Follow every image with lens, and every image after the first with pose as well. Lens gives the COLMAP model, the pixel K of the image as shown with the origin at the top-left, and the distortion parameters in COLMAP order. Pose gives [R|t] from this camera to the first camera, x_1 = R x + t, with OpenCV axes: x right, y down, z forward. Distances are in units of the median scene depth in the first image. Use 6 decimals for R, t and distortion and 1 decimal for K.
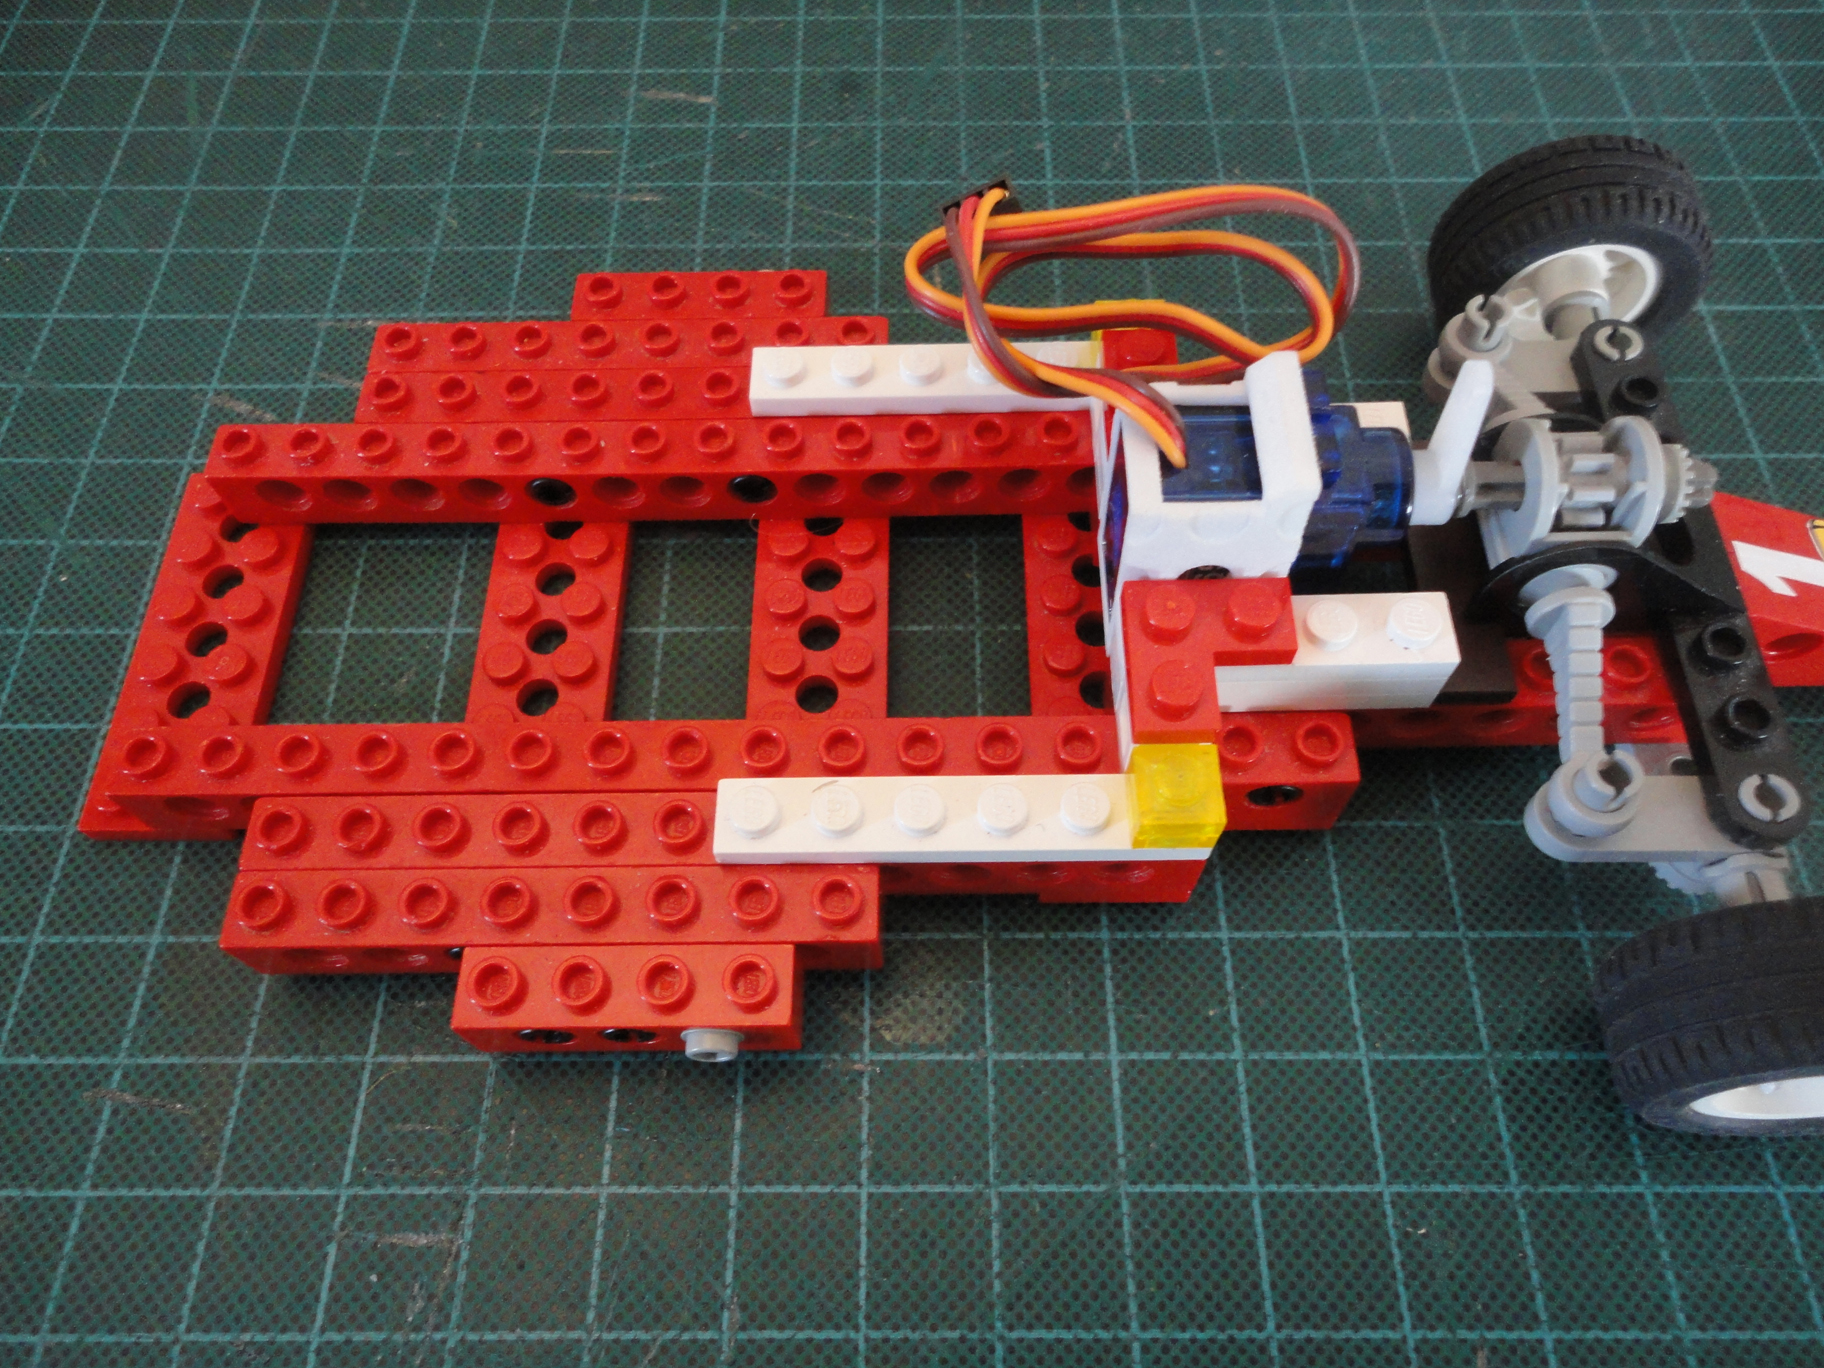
lens RADIAL K [[1235.3, 0, 916.0], [0, 1235.3, 697.6], [0, 0, 1]] dist [0.014254, -0.004565]
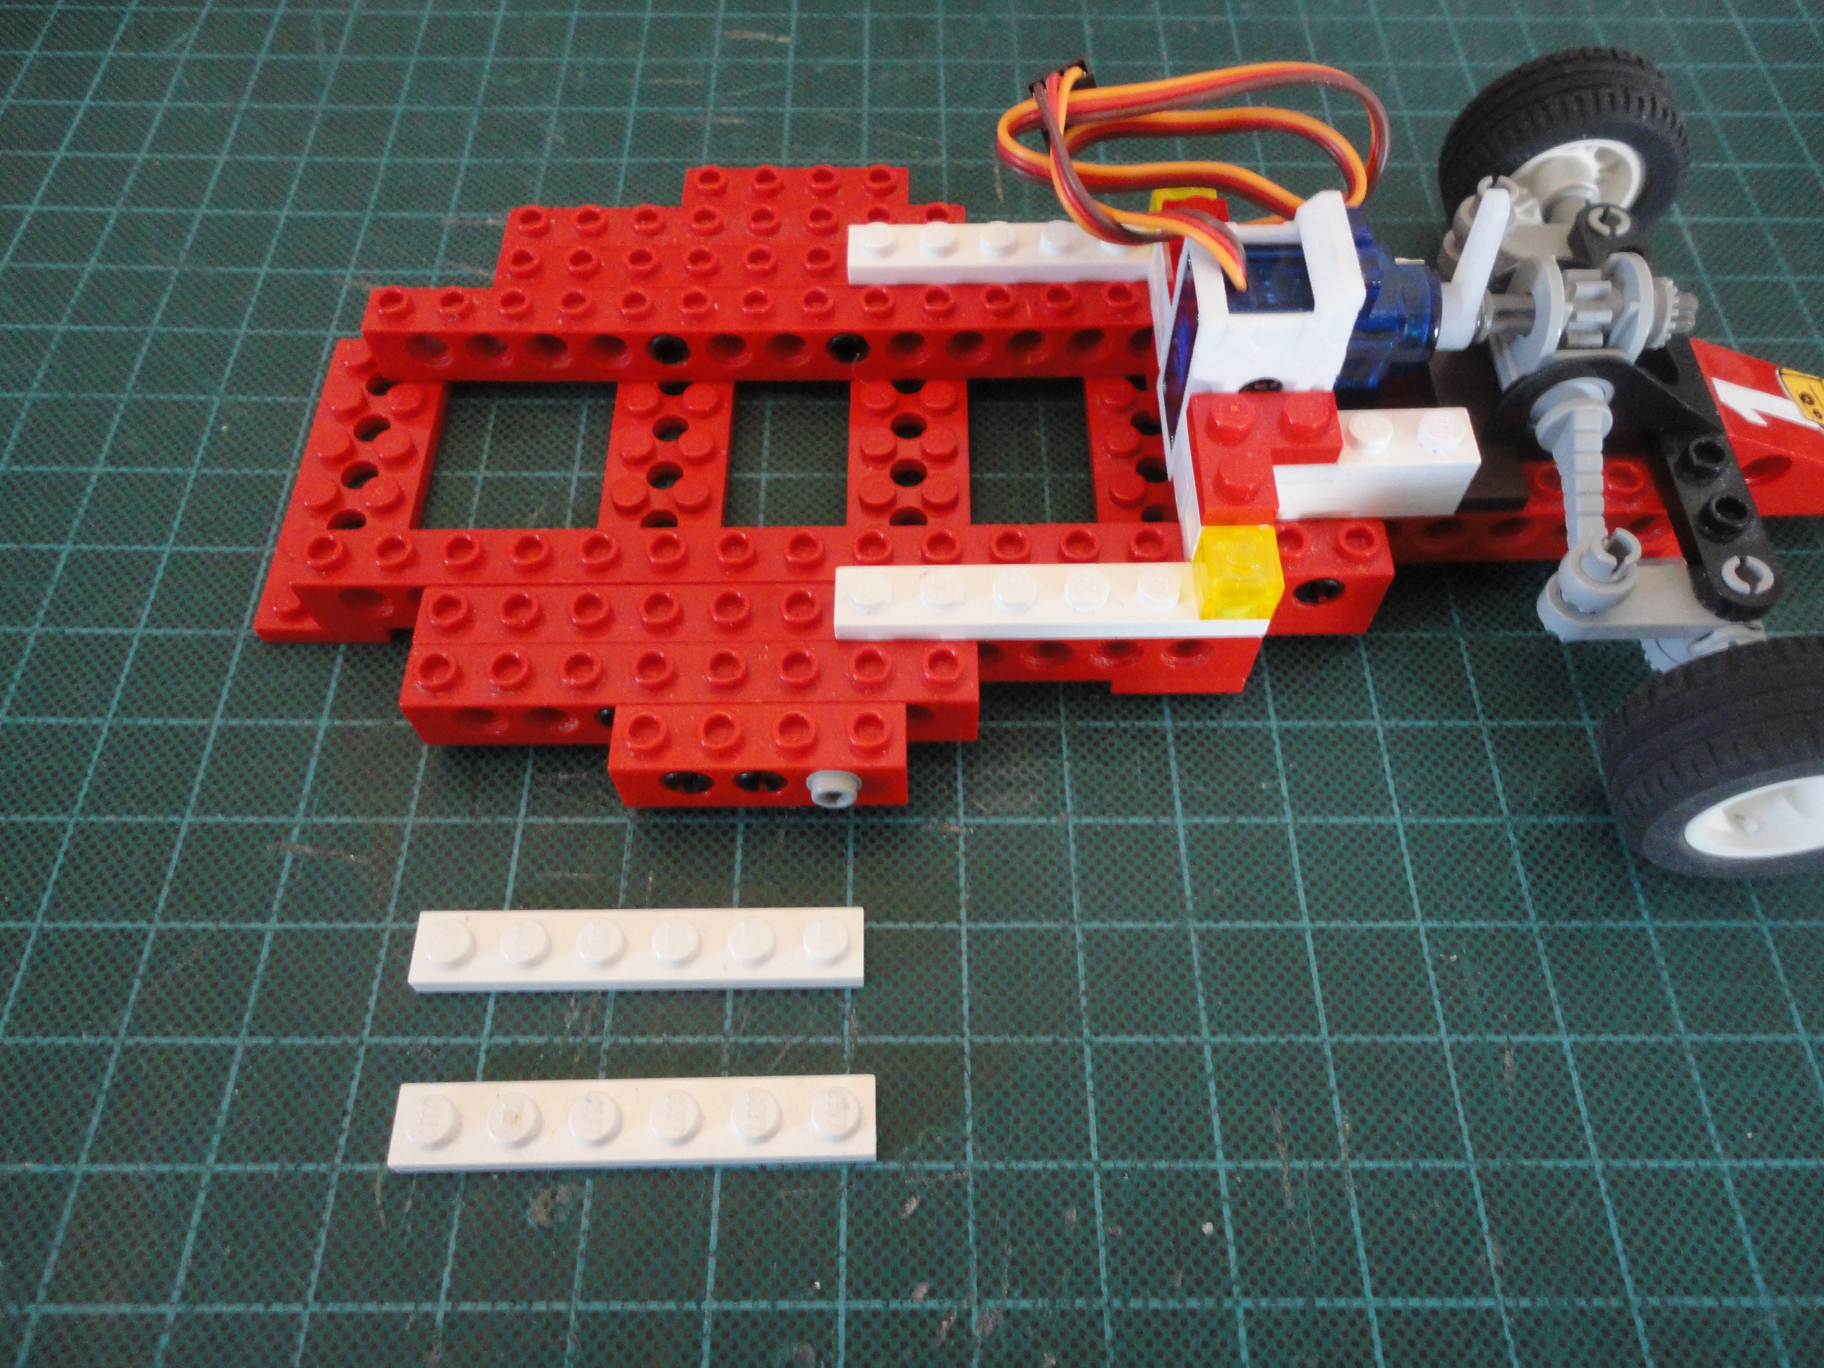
lens RADIAL K [[1235.3, 0, 916.0], [0, 1235.3, 697.6], [0, 0, 1]] dist [0.014254, -0.004565]
pose [[0.999870, 0.006093, 0.014918, -0.100635], [-0.005542, 0.999310, -0.036713, 0.223489], [-0.015132, 0.036625, 0.999215, -0.134979]]
